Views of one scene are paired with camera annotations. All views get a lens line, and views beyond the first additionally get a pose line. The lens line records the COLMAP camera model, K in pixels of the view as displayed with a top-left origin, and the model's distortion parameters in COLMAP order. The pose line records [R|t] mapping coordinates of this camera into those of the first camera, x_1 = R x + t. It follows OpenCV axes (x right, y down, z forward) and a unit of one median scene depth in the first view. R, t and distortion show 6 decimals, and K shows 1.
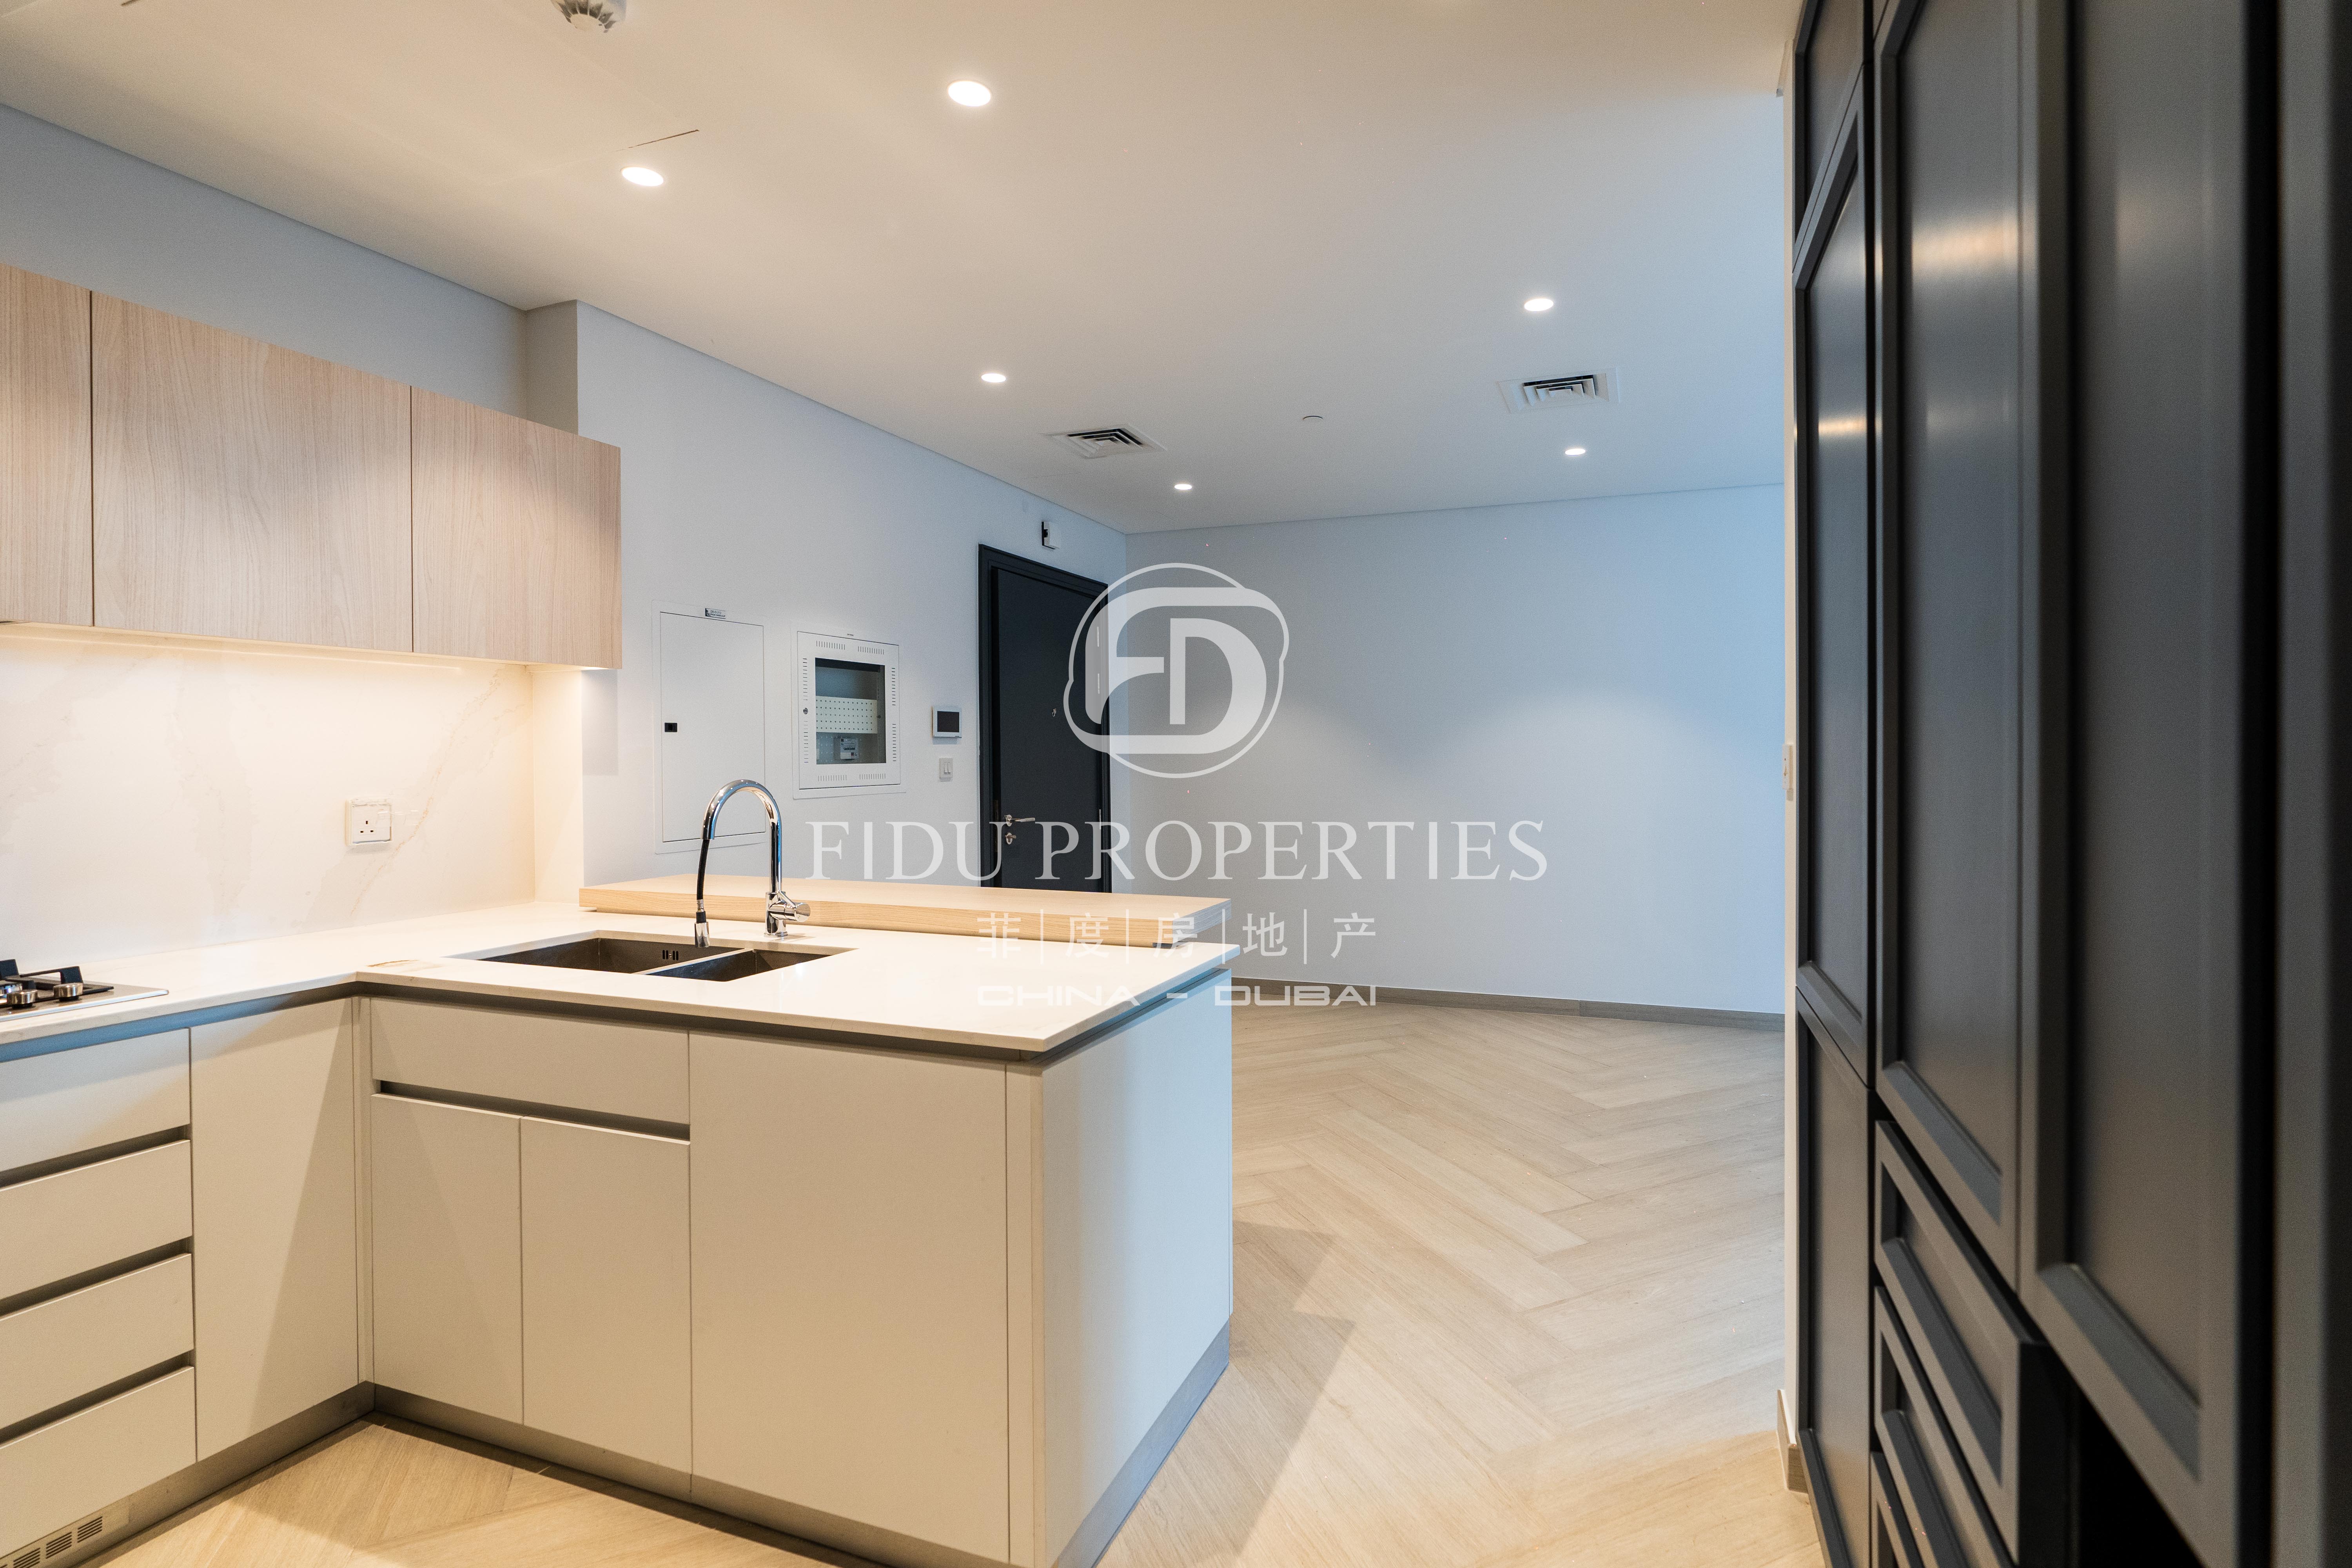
lens RADIAL K [[1083.9, 0, 1242.3], [0, 1083.9, 762.7], [0, 0, 1]] dist [-0.000474, -0.000123]
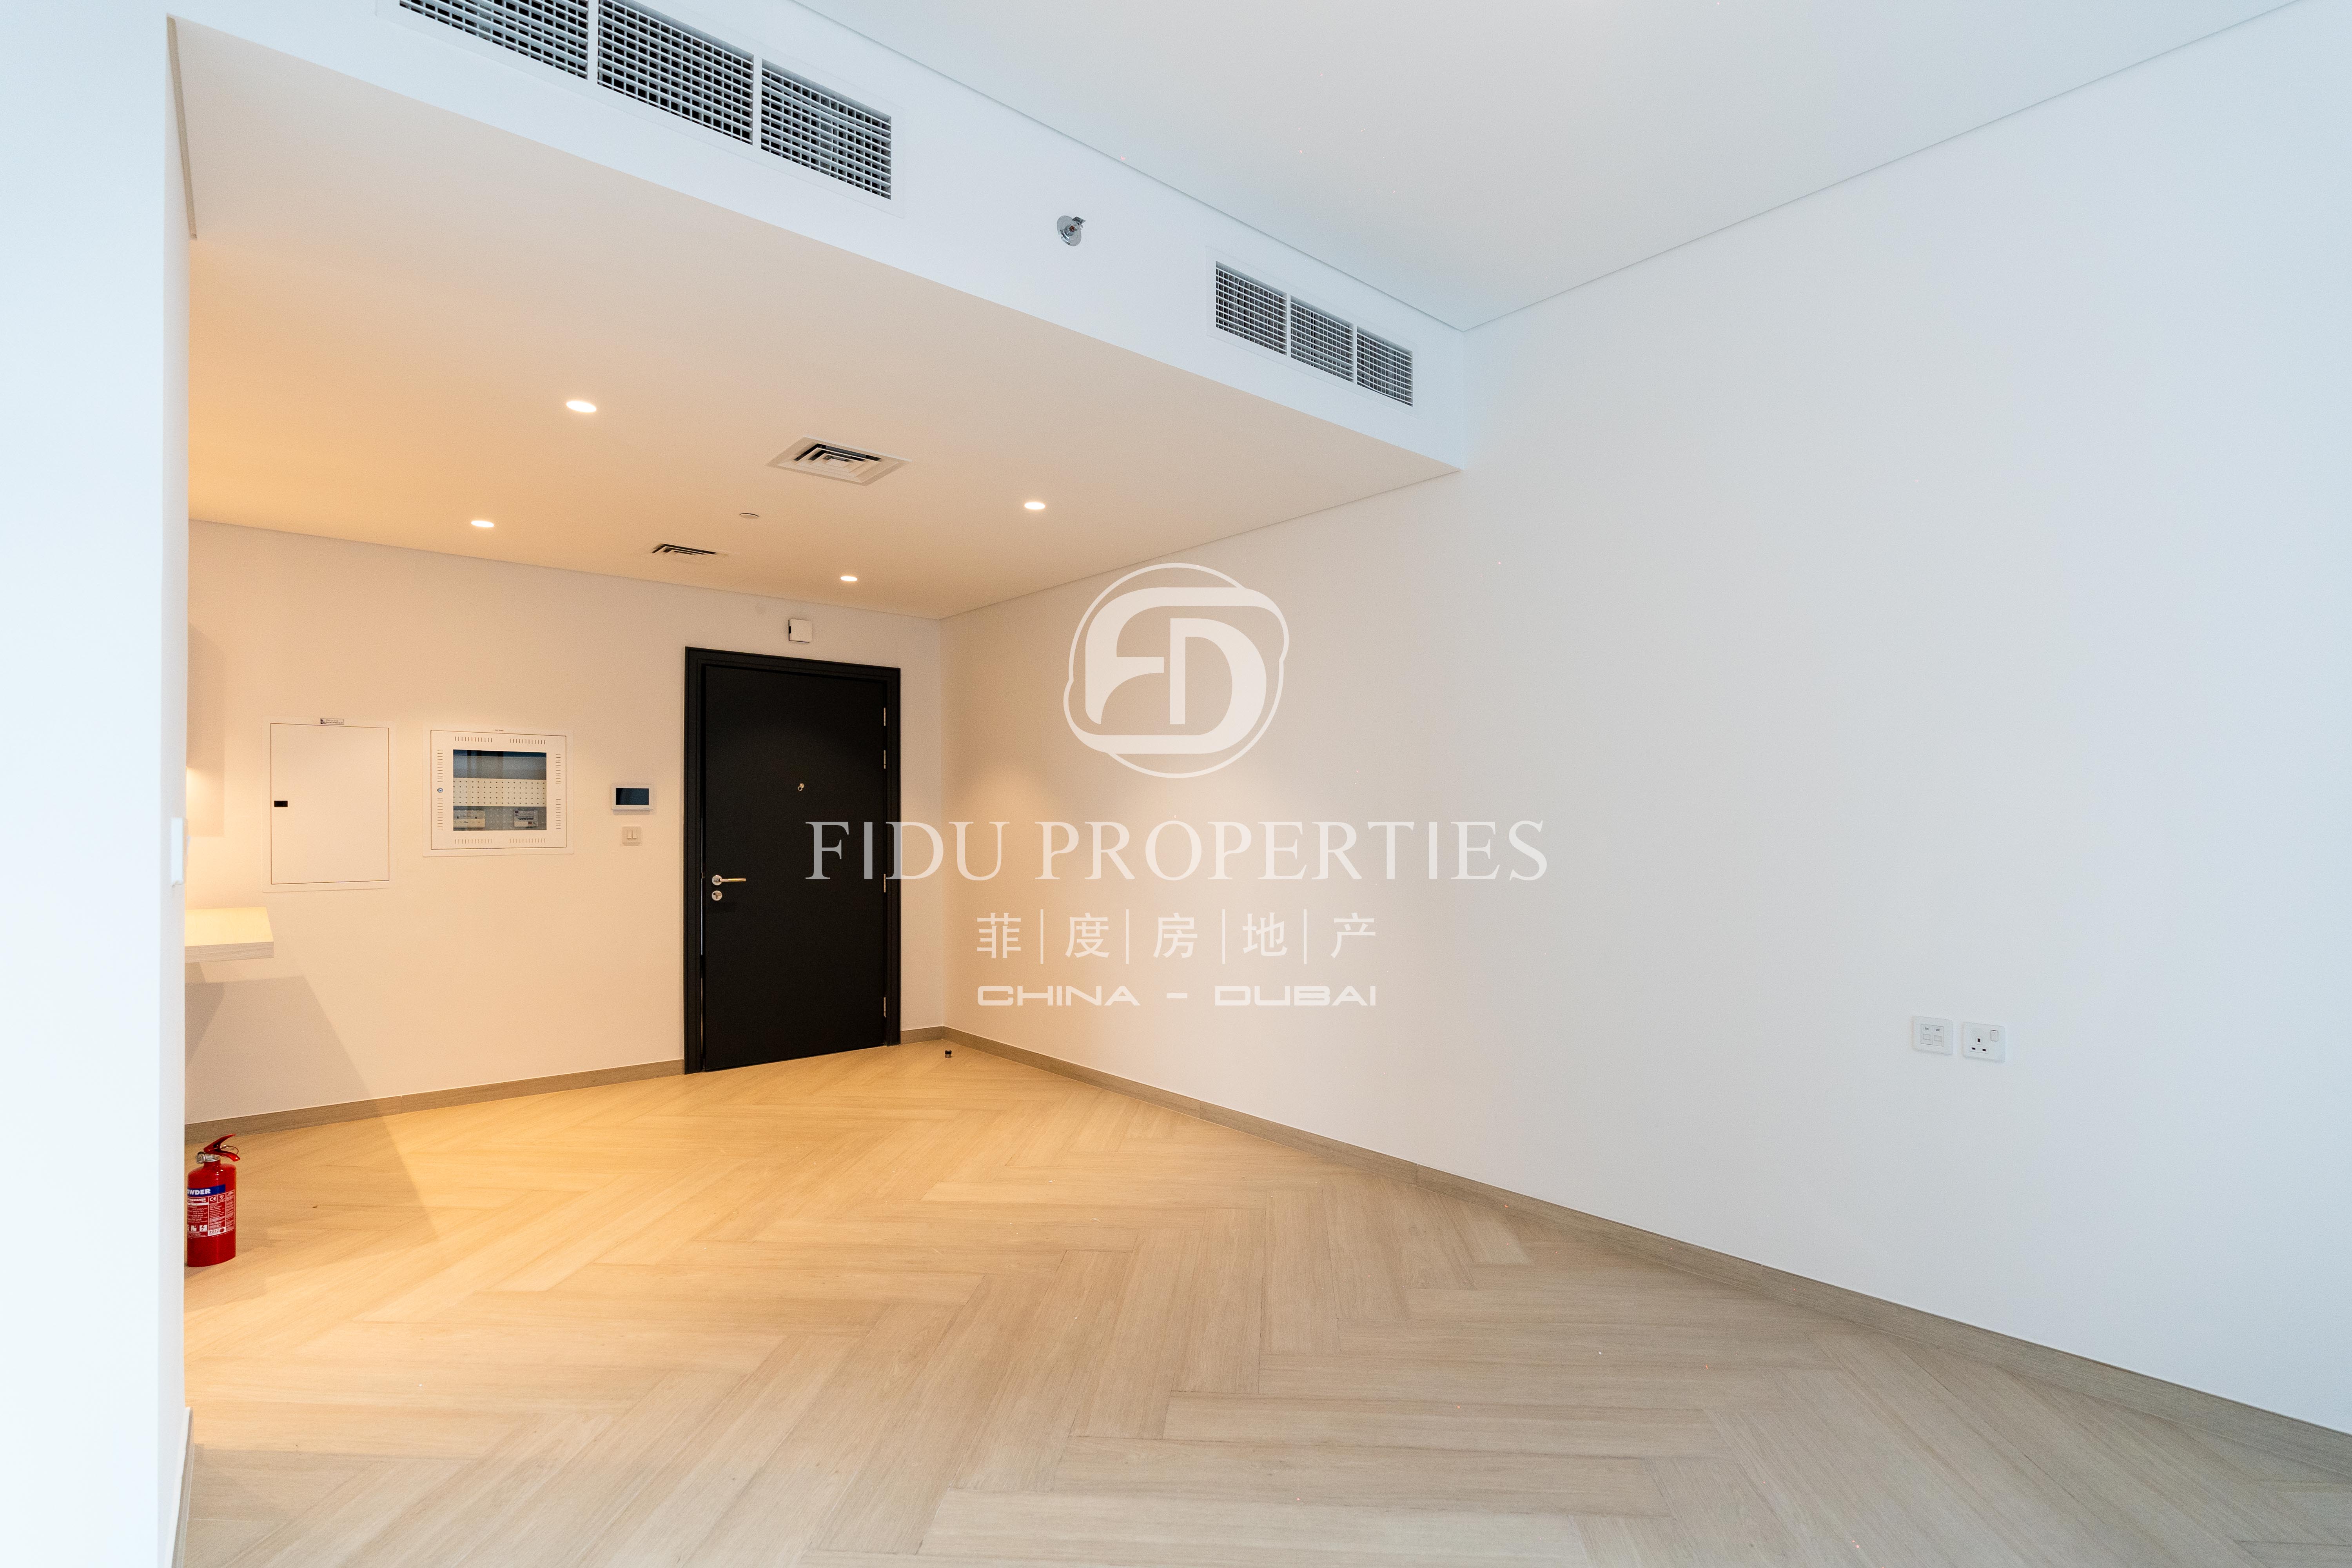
lens RADIAL K [[1098.2, 0, 1180.5], [0, 1098.2, 824.8], [0, 0, 1]] dist [-0.000277, -0.000168]
pose [[0.873880, 0.007672, -0.486081, 0.970174], [-0.009505, 0.999954, -0.001307, -0.011641], [0.486048, 0.005762, 0.873913, 0.254690]]
